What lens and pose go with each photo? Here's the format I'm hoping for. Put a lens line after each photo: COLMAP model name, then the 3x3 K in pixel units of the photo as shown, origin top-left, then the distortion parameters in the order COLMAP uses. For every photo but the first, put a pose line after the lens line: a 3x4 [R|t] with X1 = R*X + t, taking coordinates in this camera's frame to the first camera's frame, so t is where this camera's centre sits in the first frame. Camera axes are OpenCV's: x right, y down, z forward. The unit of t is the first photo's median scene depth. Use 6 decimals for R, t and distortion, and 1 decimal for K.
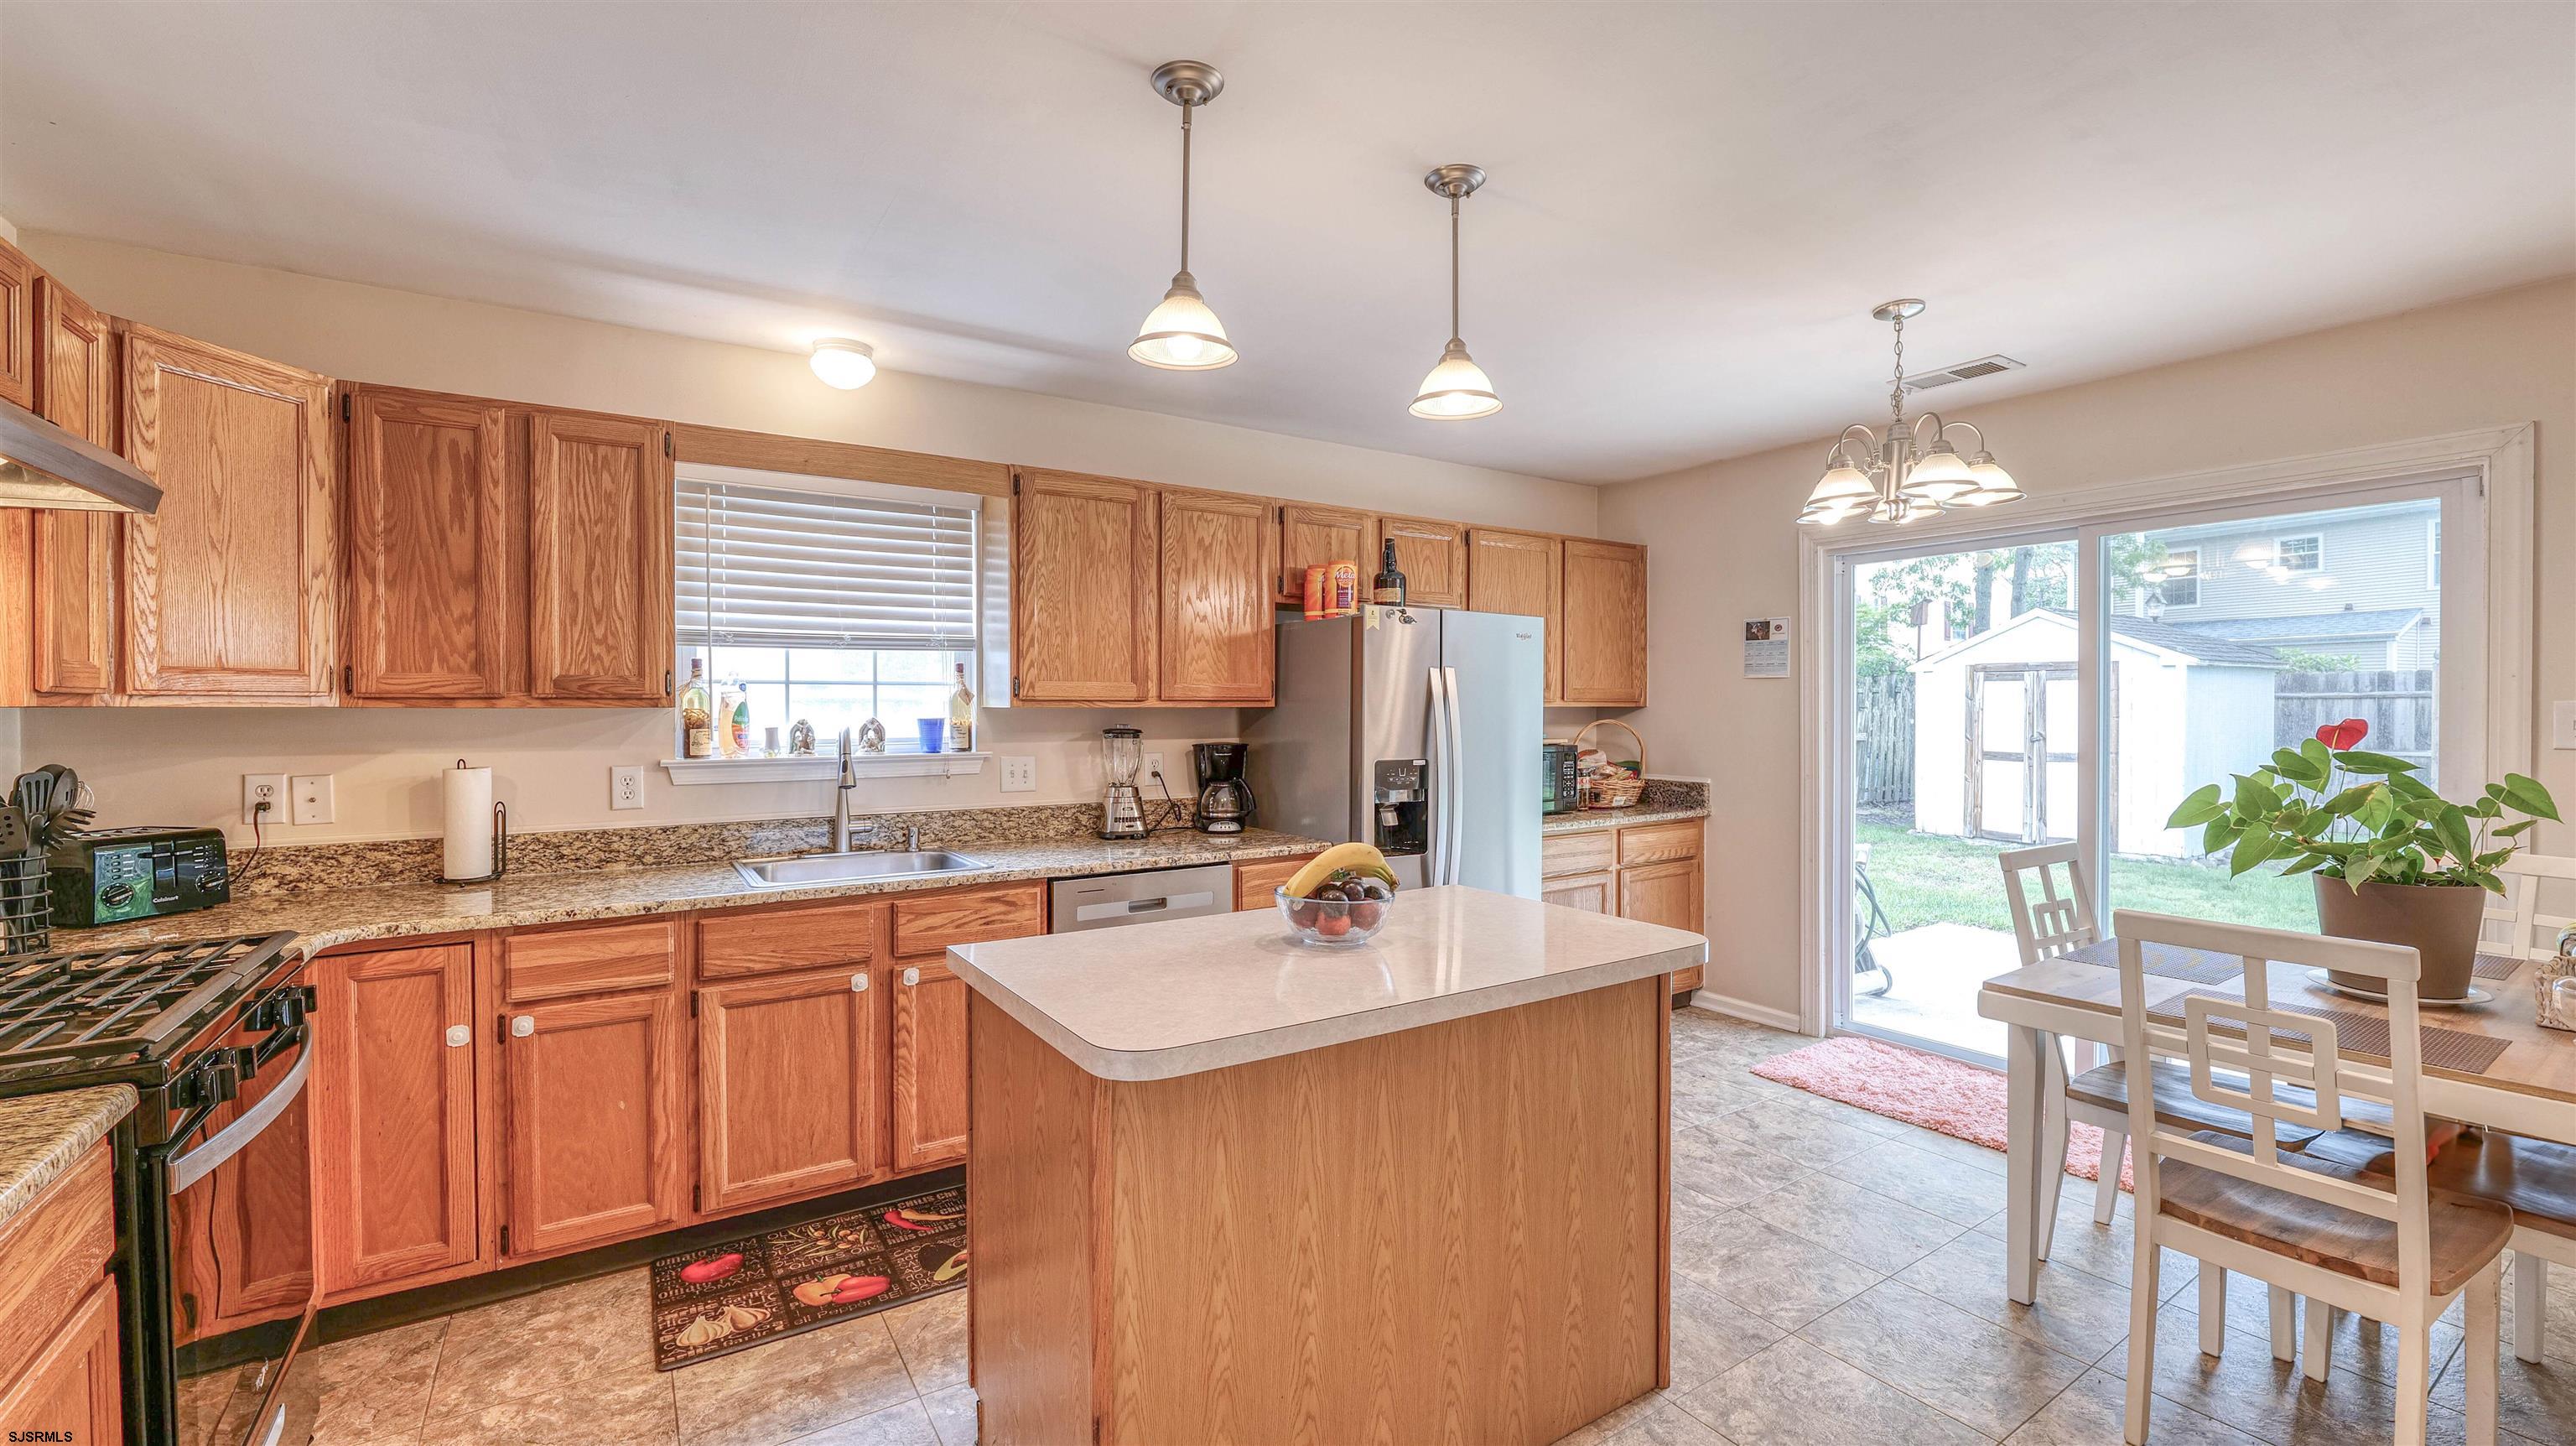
lens RADIAL K [[1043.5, 0, 1272.8], [0, 1043.5, 714.2], [0, 0, 1]] dist [-0.015855, 0.002210]
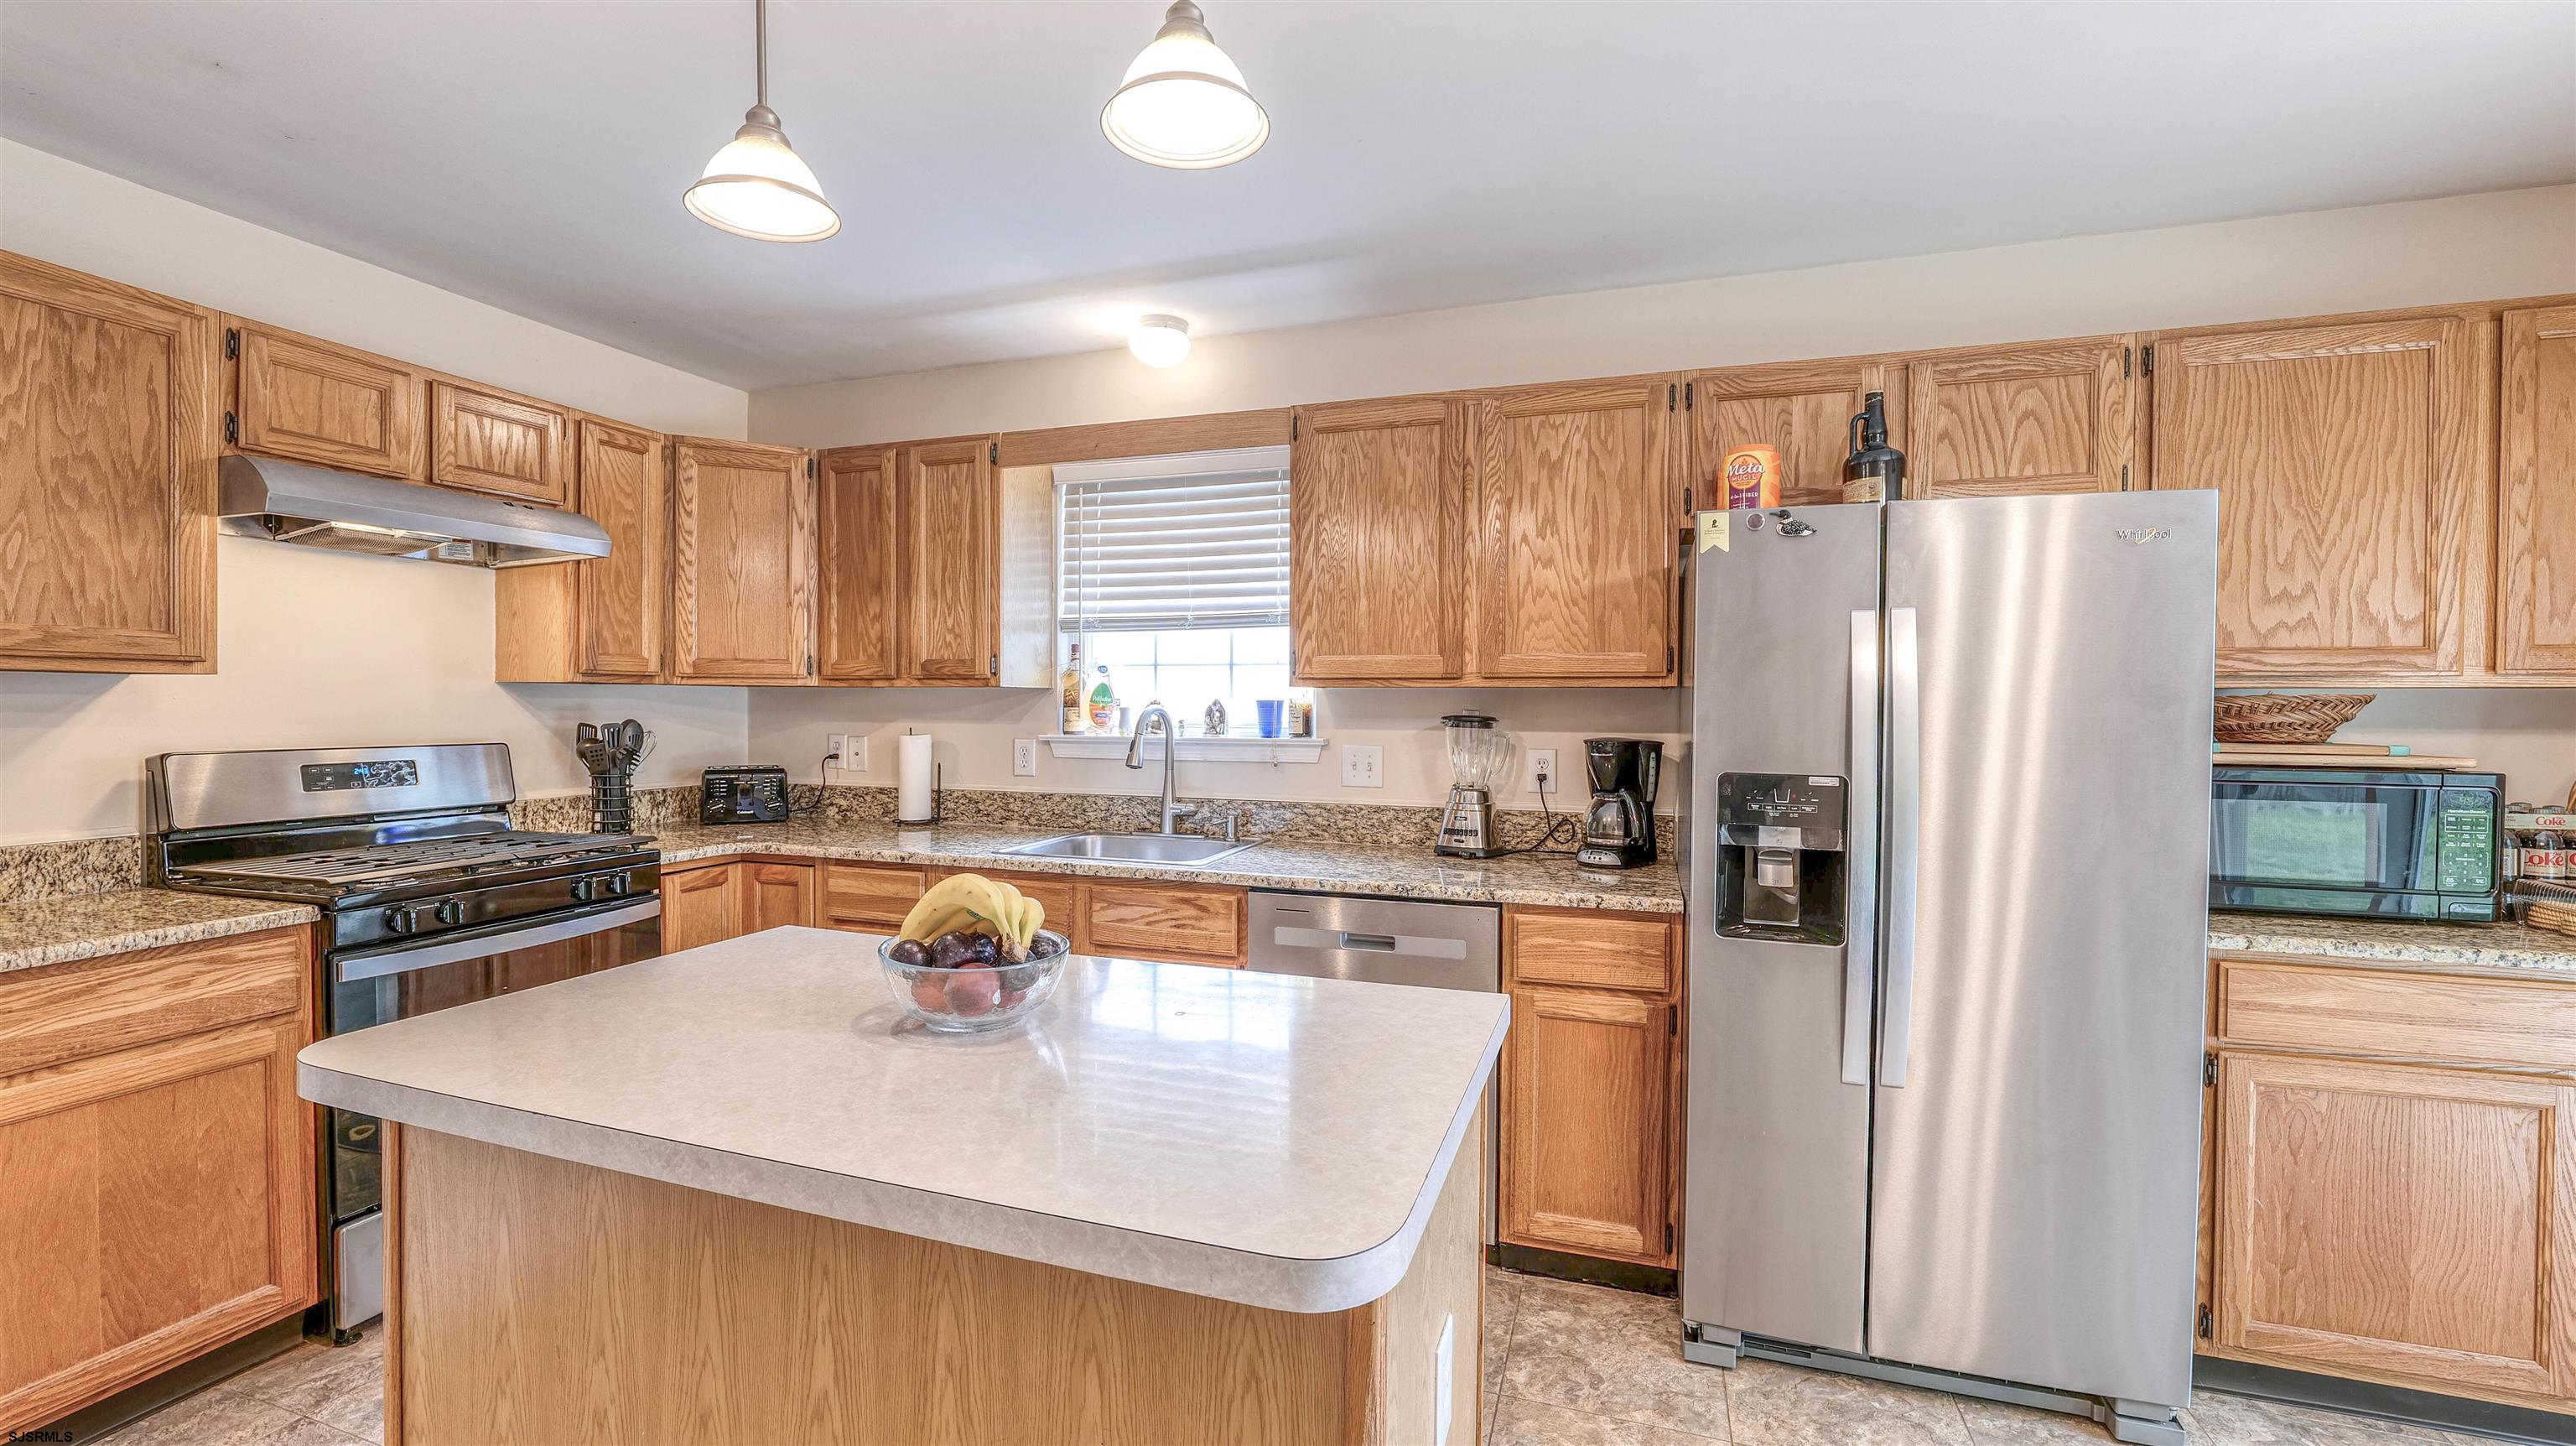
lens RADIAL K [[1043.5, 0, 1281.4], [0, 1043.5, 715.6], [0, 0, 1]] dist [-0.015855, 0.002210]
pose [[0.621705, 0.013109, -0.783141, 0.449053], [-0.011990, 0.999902, 0.007219, 0.011895], [0.783159, 0.004901, 0.621802, 0.482230]]
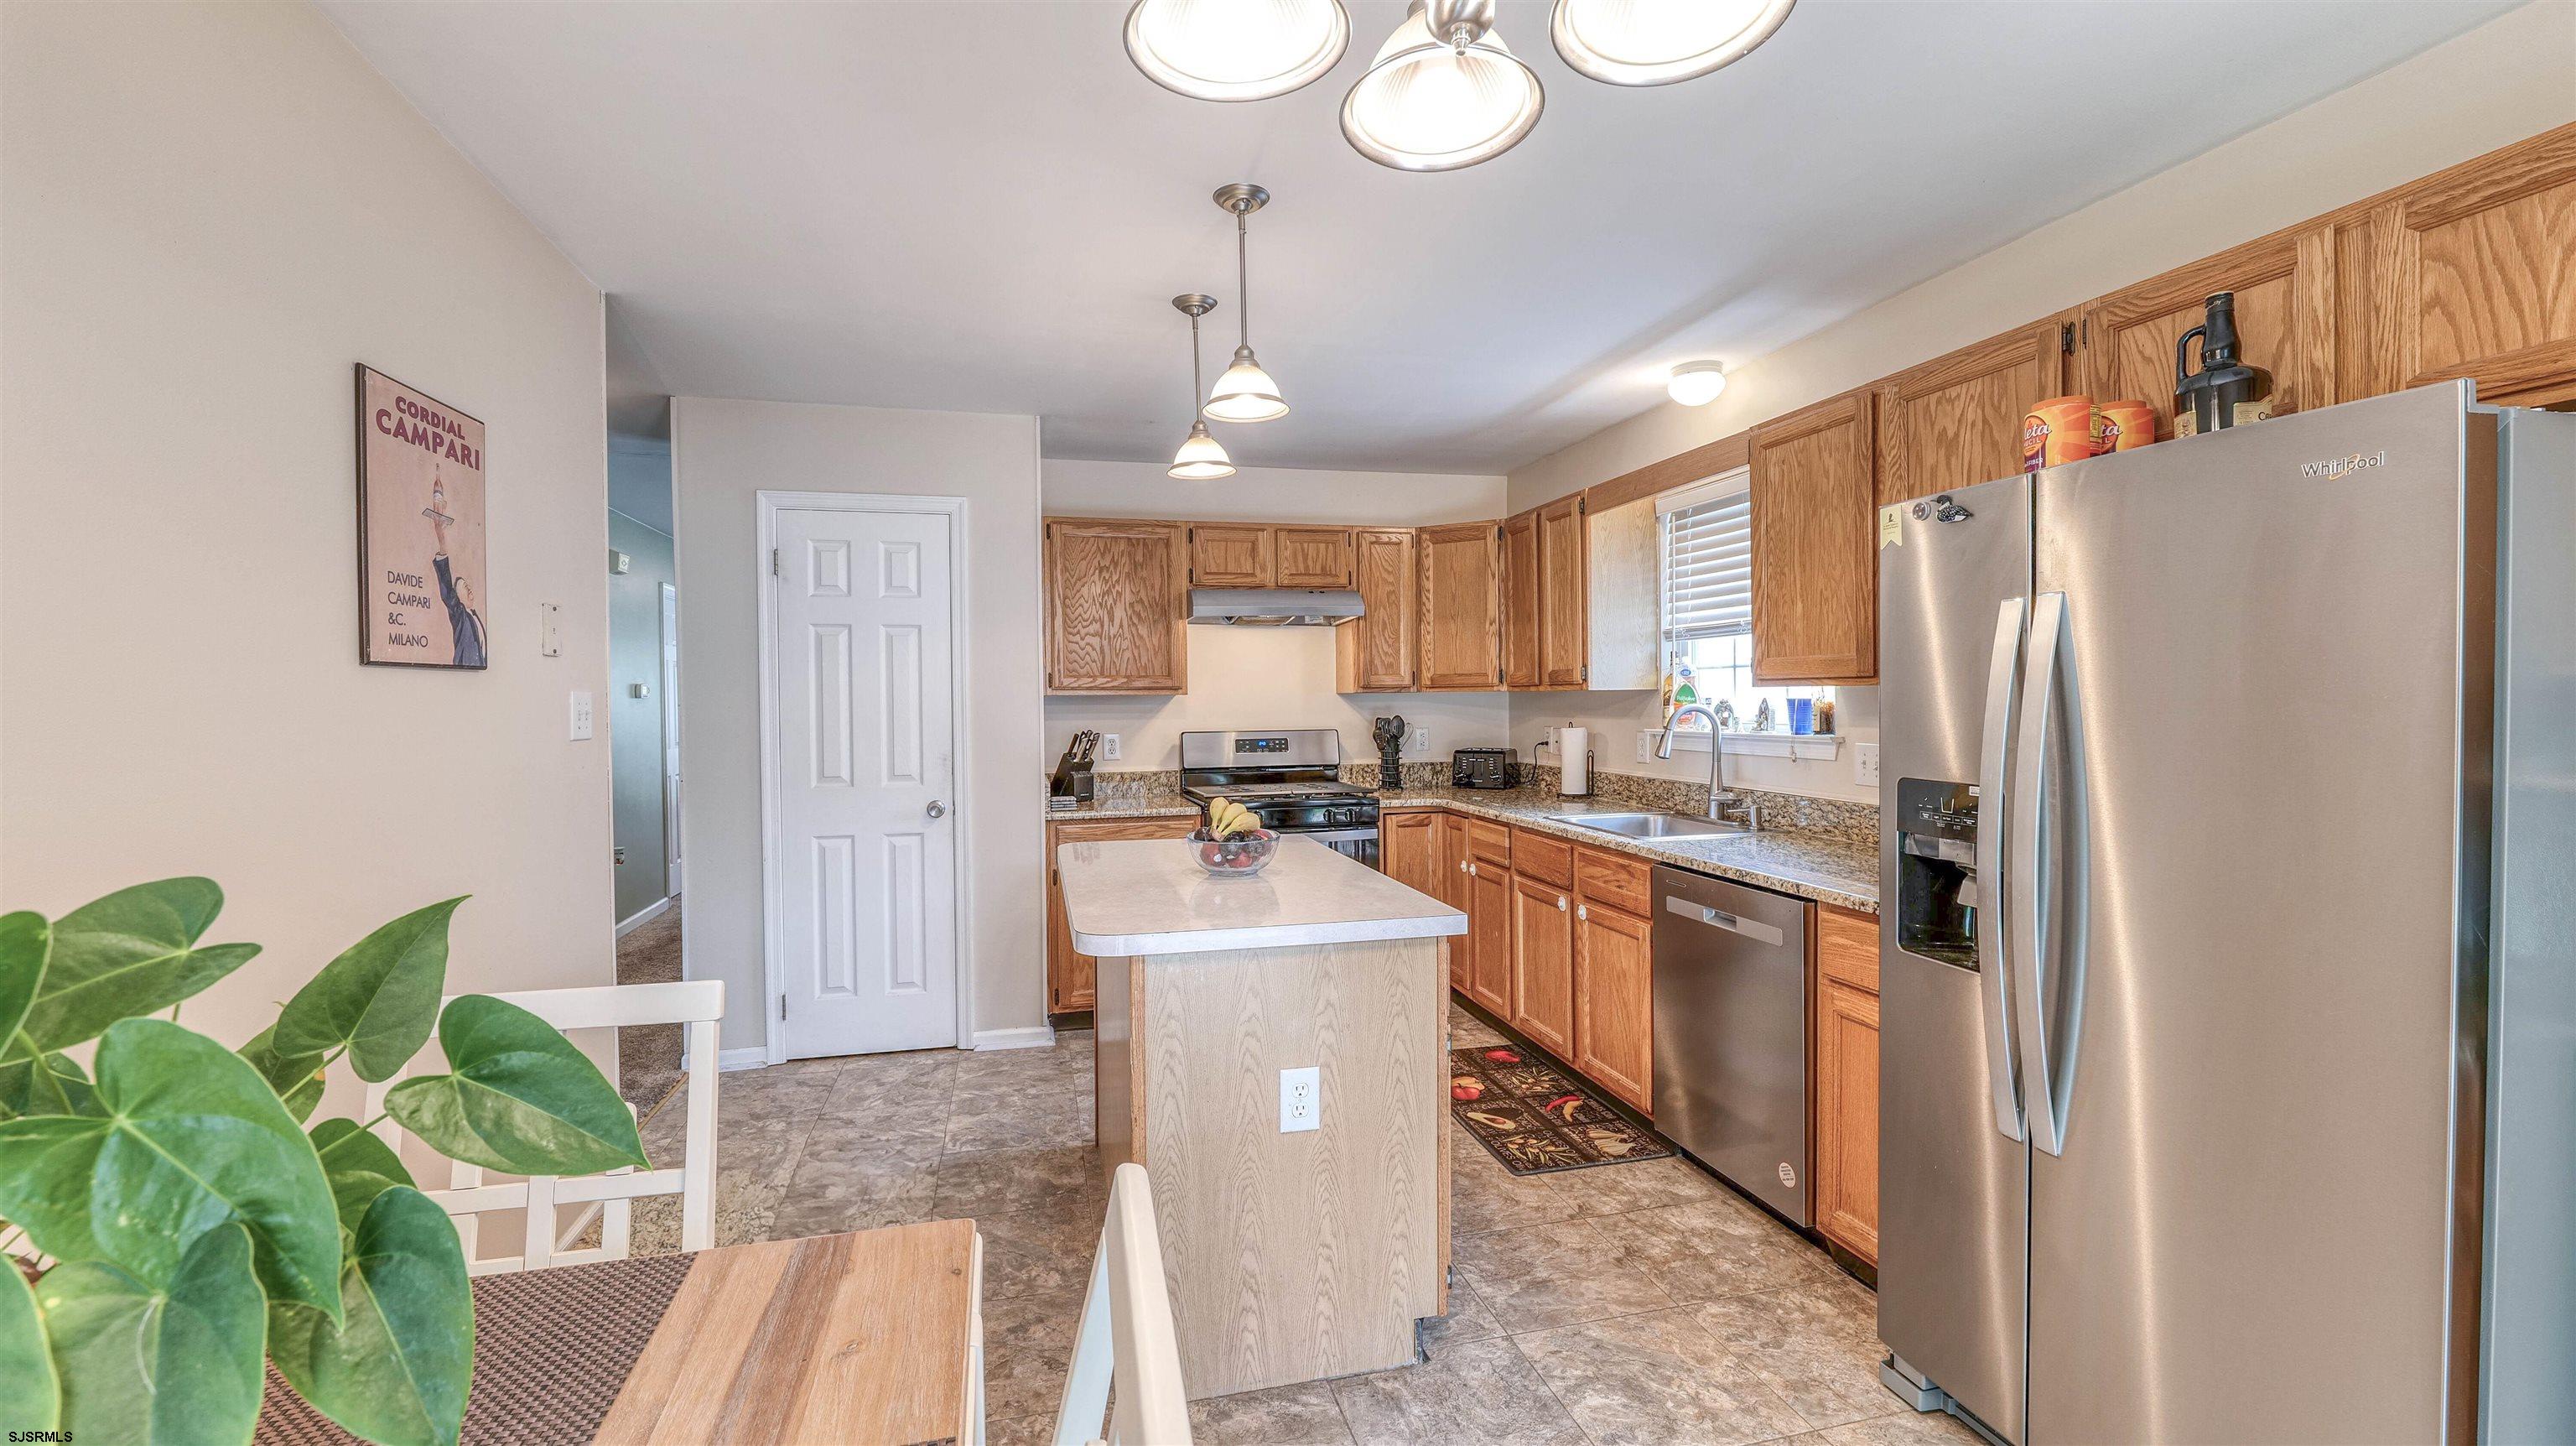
lens RADIAL K [[1043.5, 0, 1284.6], [0, 1043.5, 714.8], [0, 0, 1]] dist [-0.015855, 0.002210]
pose [[-0.318132, 0.020431, -0.947826, 0.814600], [0.004639, 0.999789, 0.019994, -0.002737], [0.948035, 0.001963, -0.318160, 0.951891]]
